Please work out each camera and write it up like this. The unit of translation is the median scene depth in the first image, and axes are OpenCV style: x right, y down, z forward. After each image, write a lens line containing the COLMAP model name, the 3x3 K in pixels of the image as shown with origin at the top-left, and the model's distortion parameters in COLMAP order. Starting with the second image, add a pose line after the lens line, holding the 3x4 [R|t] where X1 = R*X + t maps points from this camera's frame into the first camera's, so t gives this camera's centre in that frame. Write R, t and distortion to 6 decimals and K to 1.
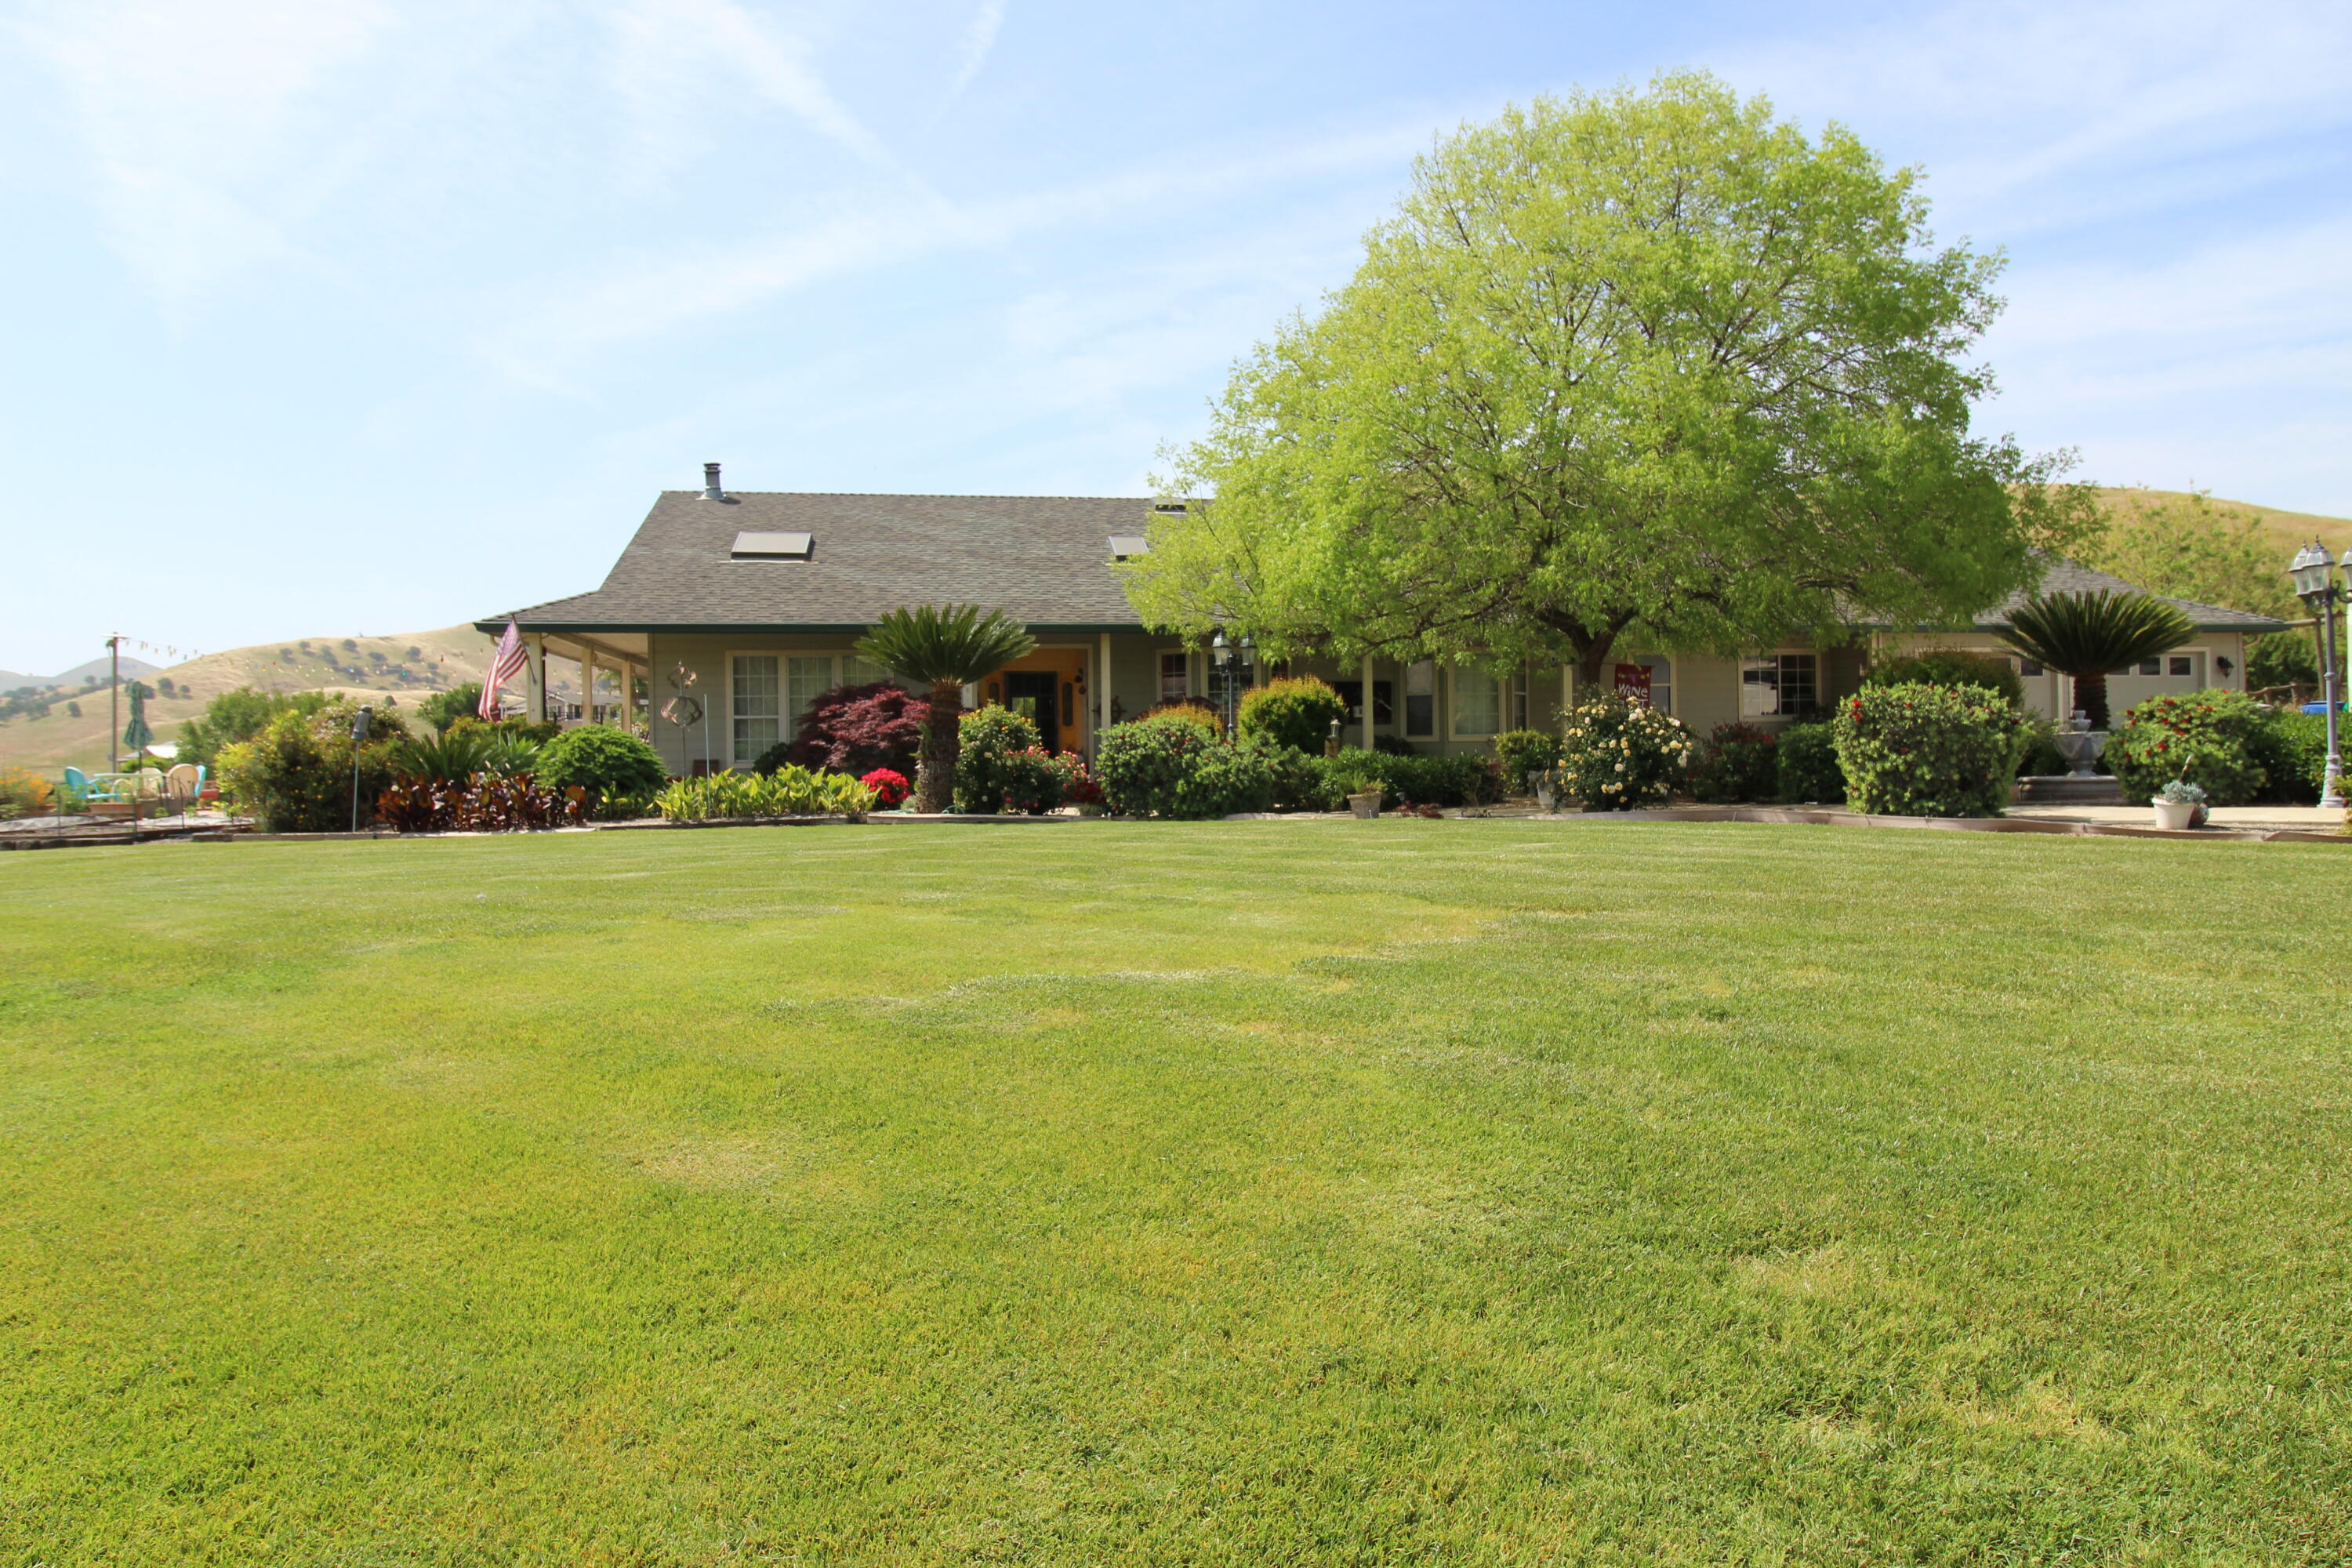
lens RADIAL K [[1501.9, 0, 1192.9], [0, 1501.9, 758.0], [0, 0, 1]] dist [0.014465, -0.012631]
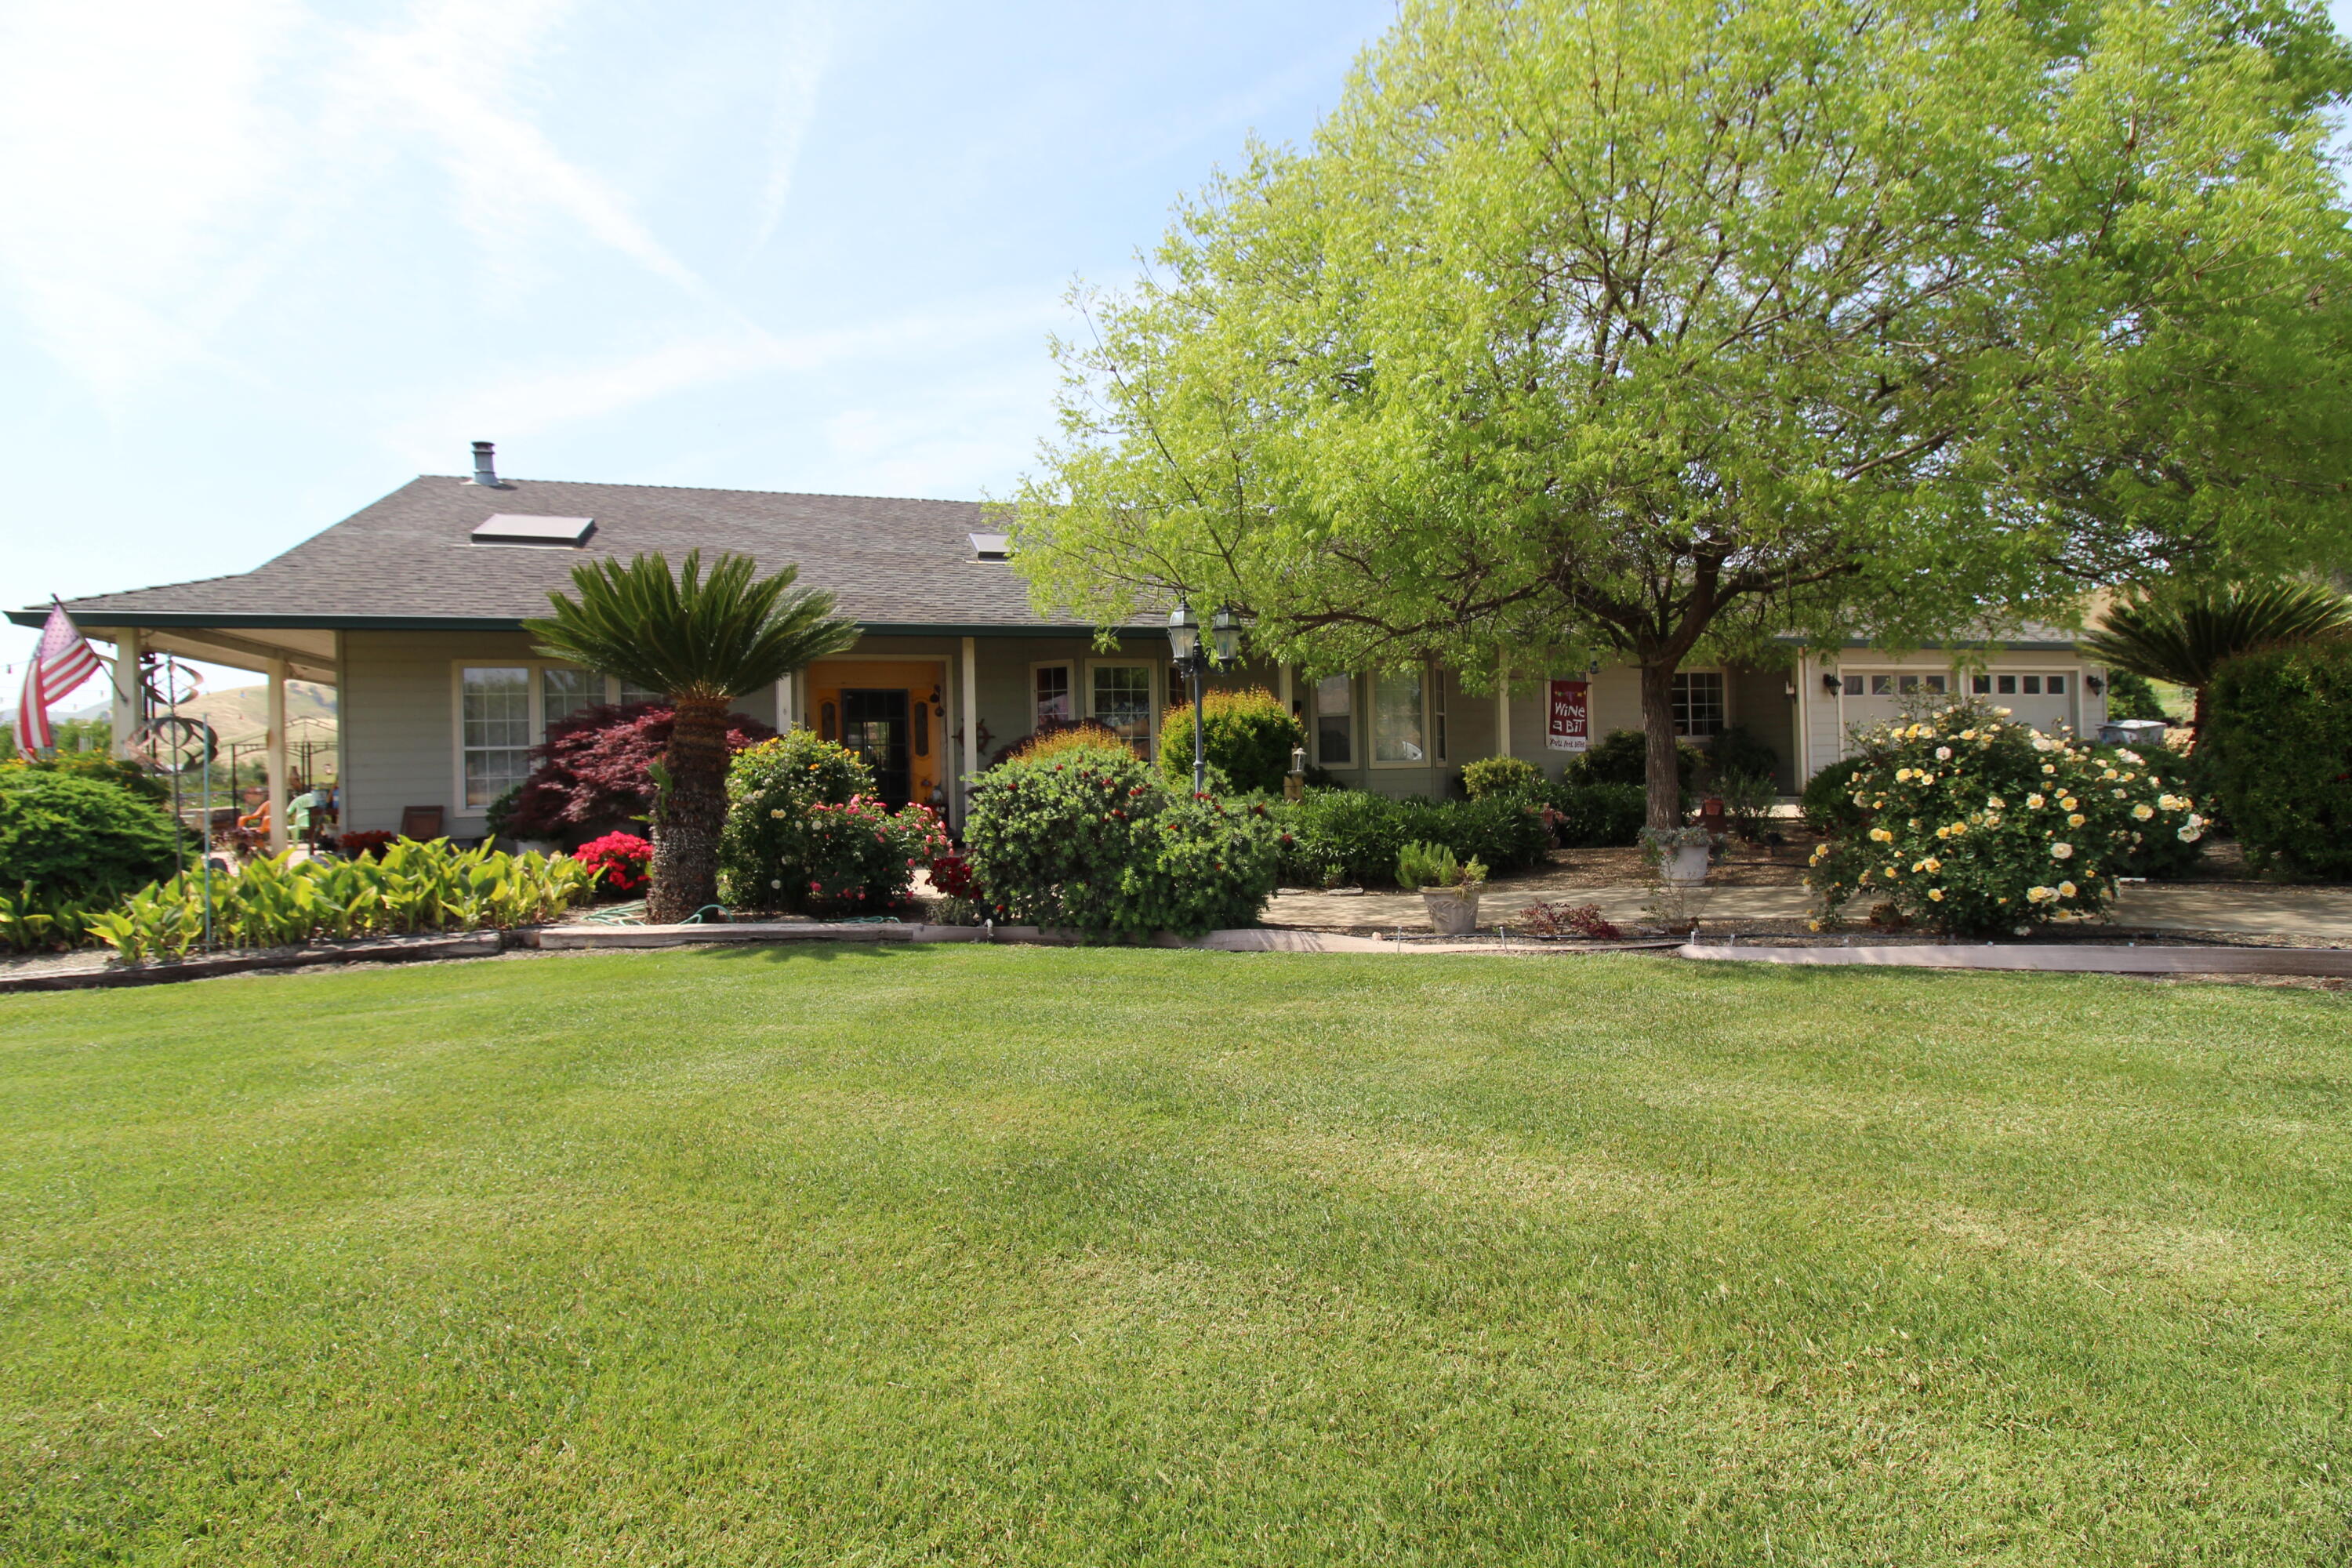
lens RADIAL K [[1093.3, 0, 1178.9], [0, 1093.3, 770.1], [0, 0, 1]] dist [0.012403, -0.022661]
pose [[0.990146, -0.010975, 0.139605, -0.034682], [0.010710, 0.999939, 0.002643, -0.016769], [-0.139625, -0.001122, 0.990204, 0.484613]]
